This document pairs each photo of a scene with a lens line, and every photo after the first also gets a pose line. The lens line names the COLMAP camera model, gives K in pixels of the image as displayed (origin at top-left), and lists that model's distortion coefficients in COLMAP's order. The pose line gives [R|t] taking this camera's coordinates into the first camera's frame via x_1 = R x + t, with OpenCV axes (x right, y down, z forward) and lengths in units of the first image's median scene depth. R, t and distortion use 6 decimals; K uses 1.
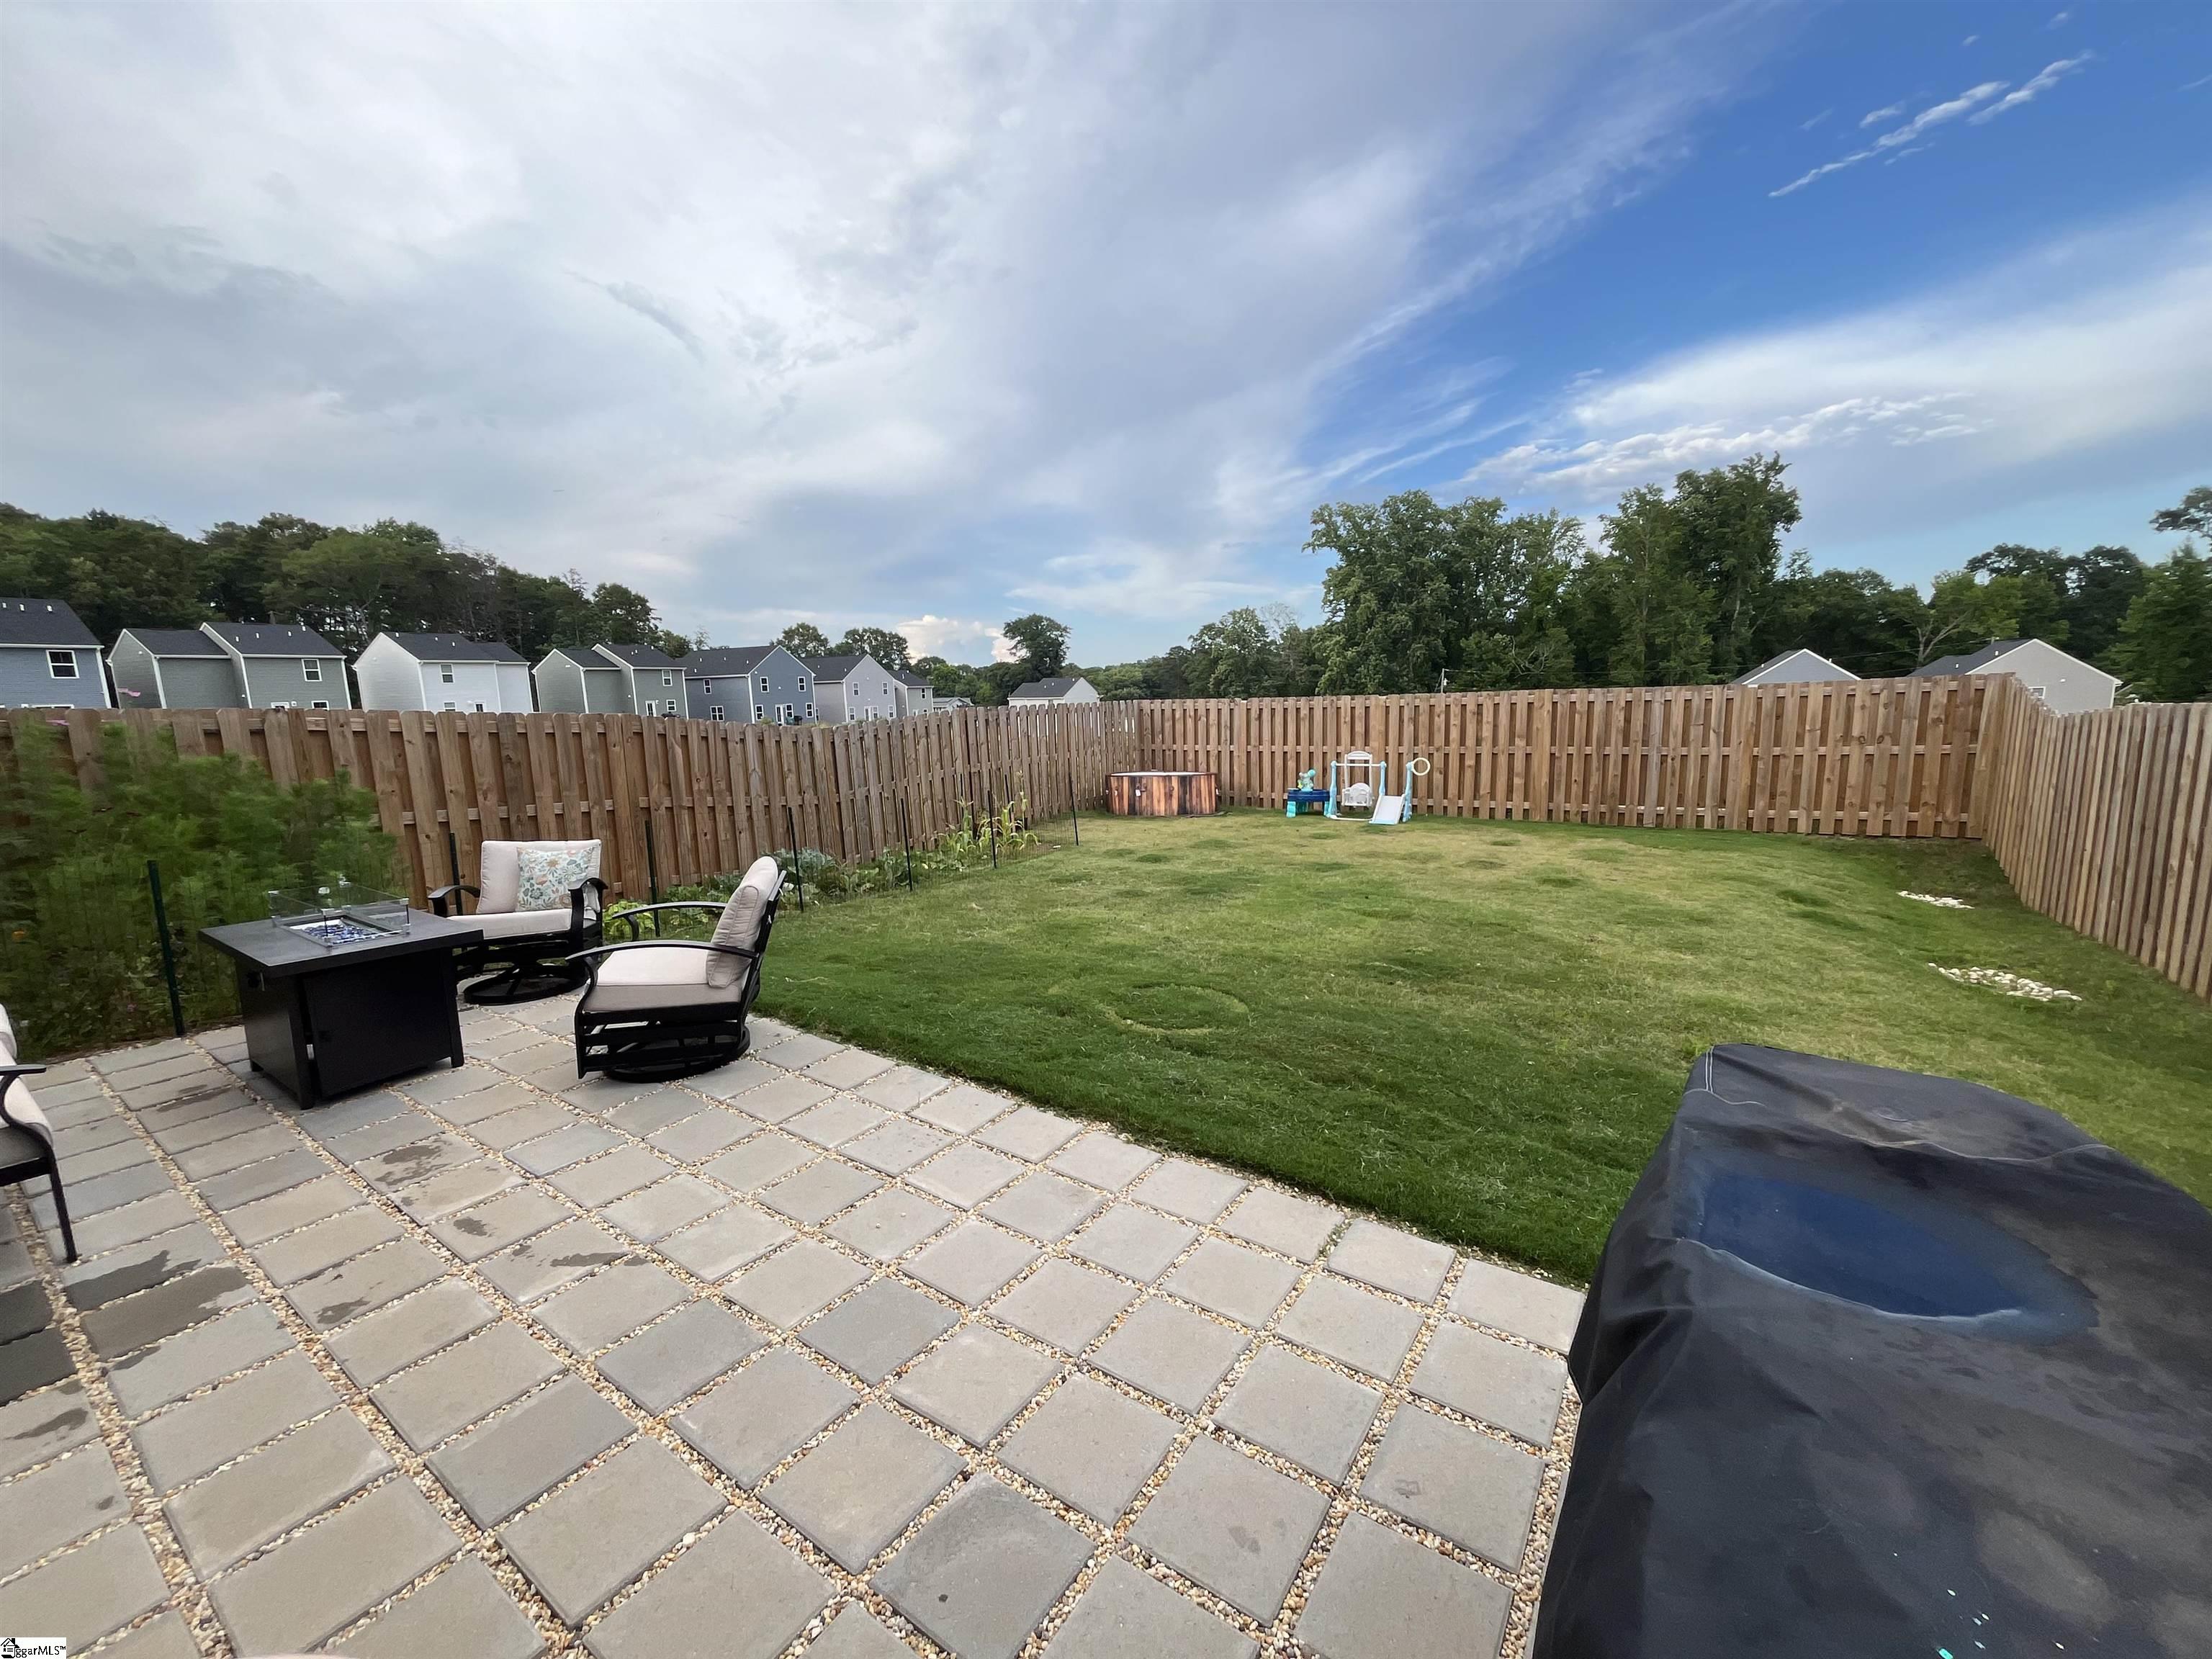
lens RADIAL K [[891.5, 0, 1112.9], [0, 891.5, 839.1], [0, 0, 1]] dist [-0.010595, 0.001237]
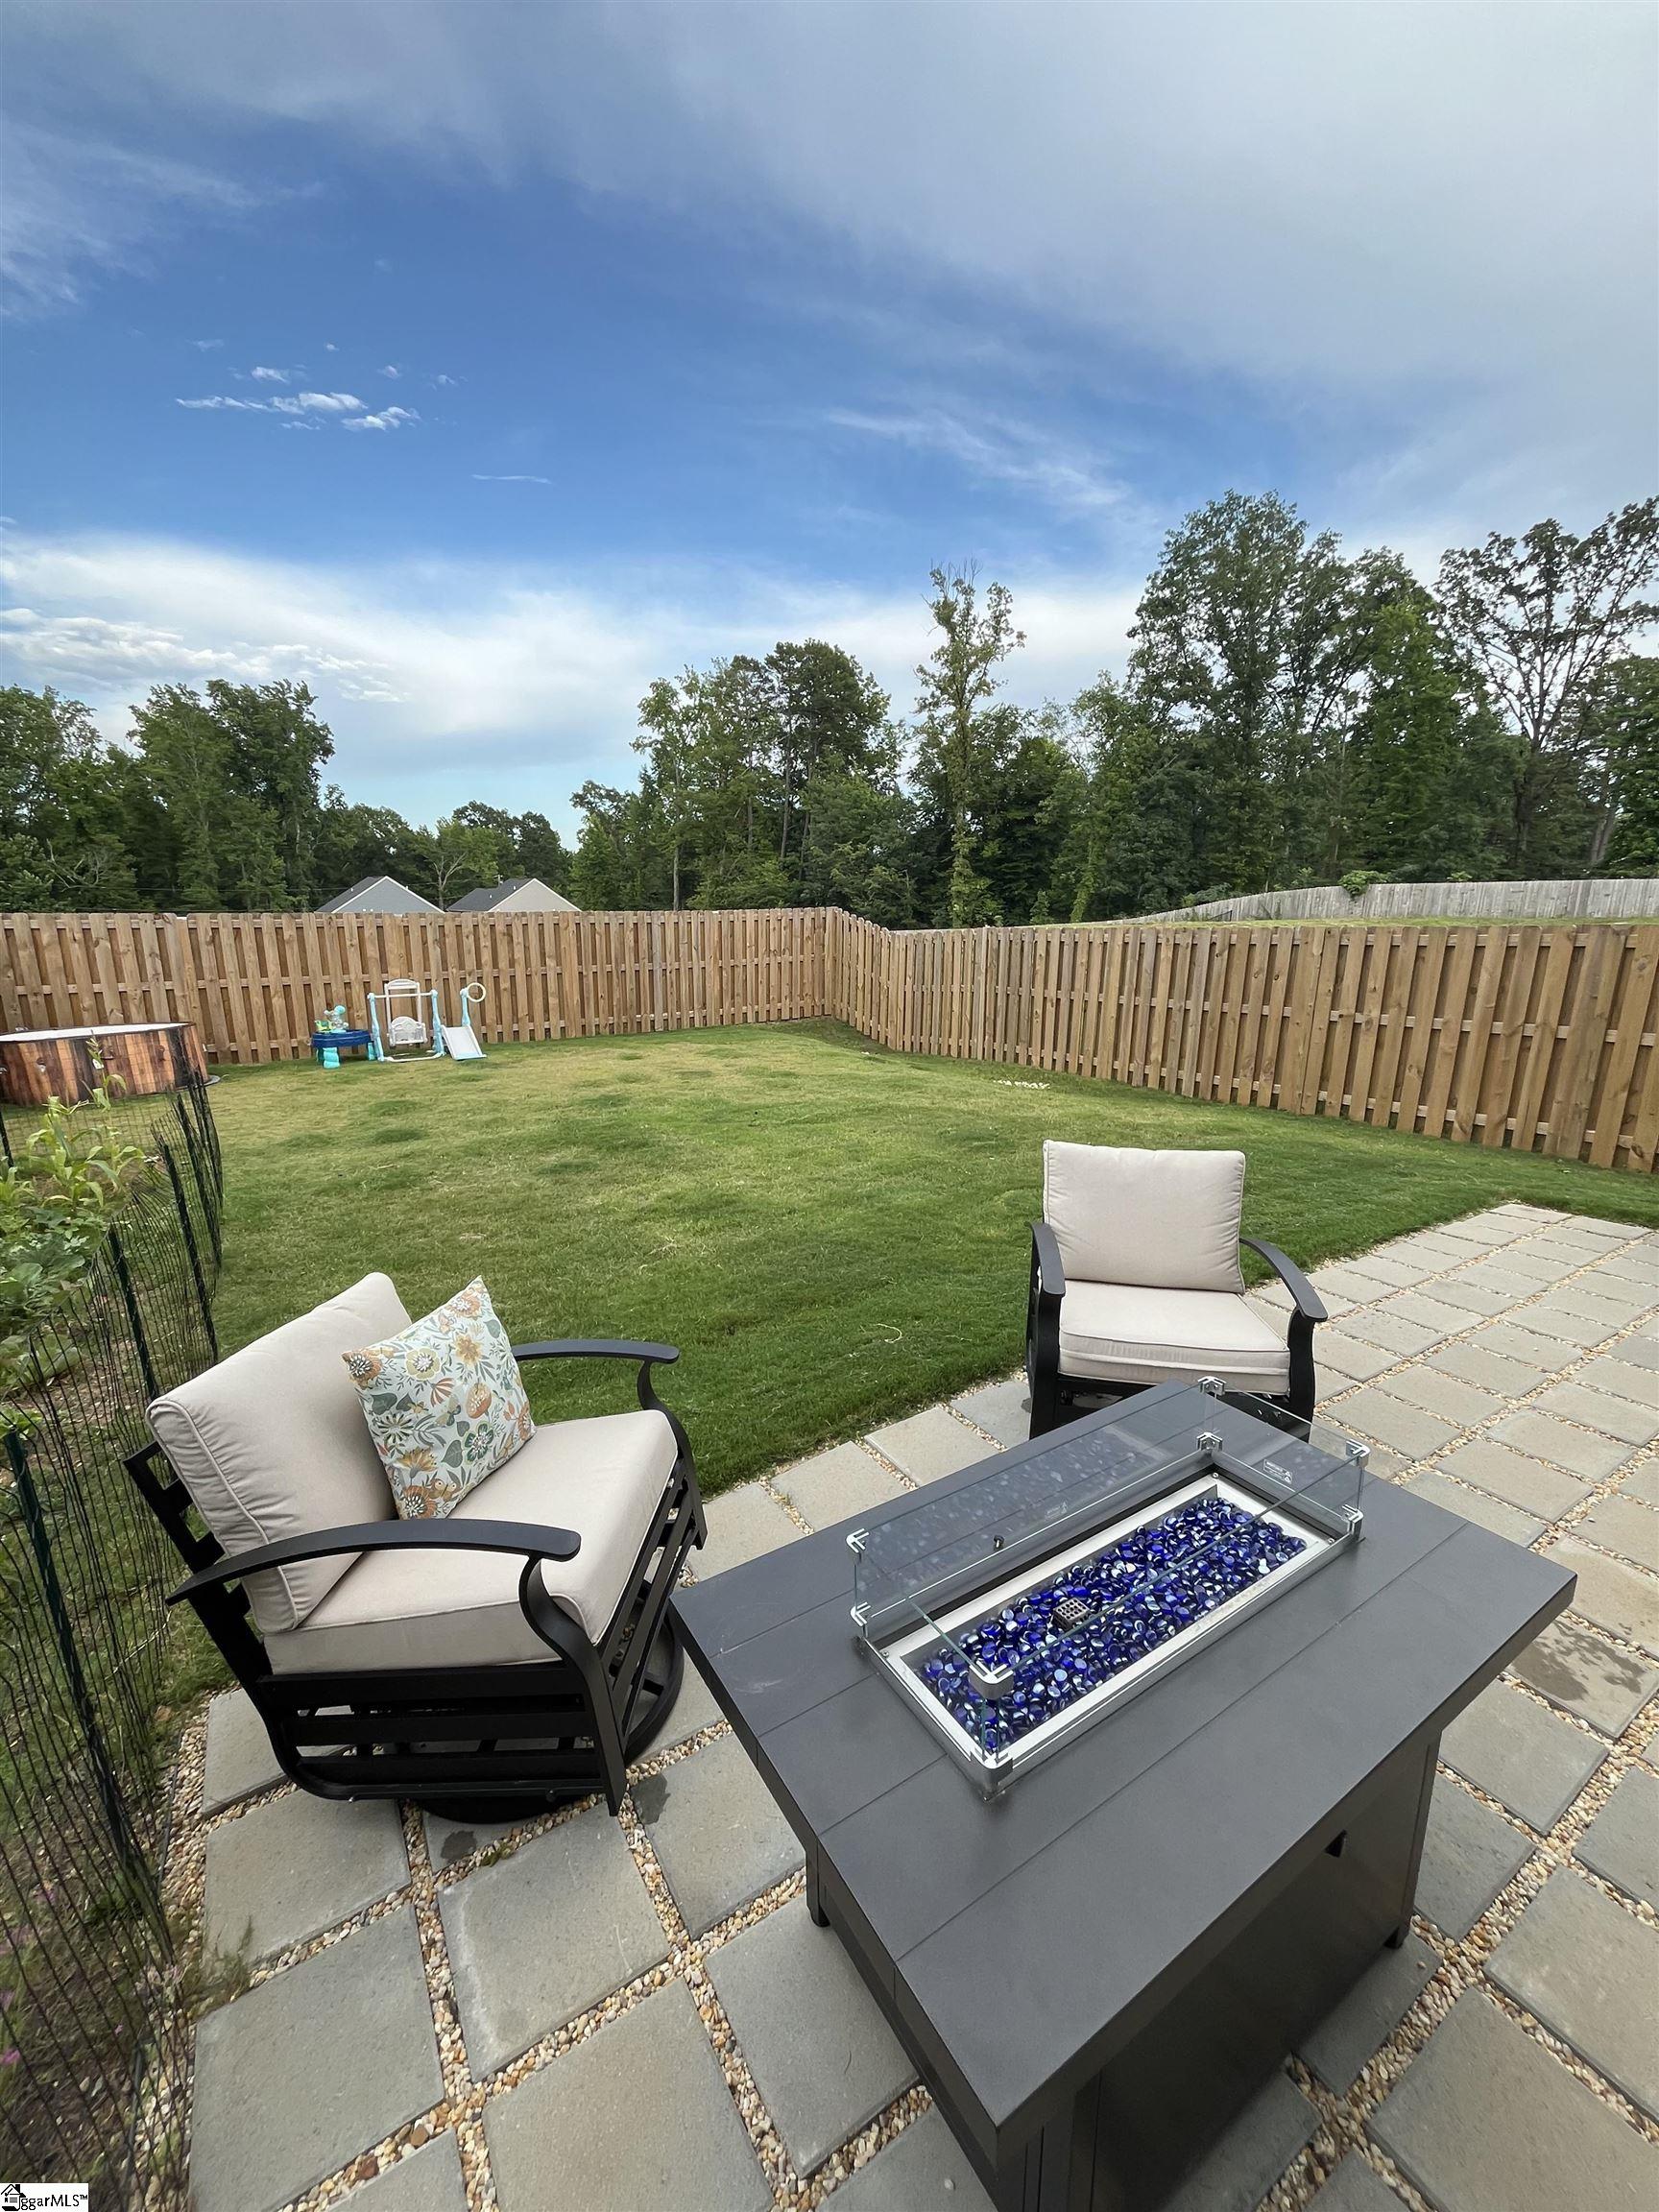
lens RADIAL K [[891.5, 0, 837.6], [0, 891.5, 1103.0], [0, 0, 1]] dist [-0.010595, 0.001237]
pose [[0.377133, -0.171537, 0.910135, -0.307668], [0.129171, 0.982836, 0.131715, -0.034811], [-0.917107, 0.067889, 0.392817, 0.251060]]
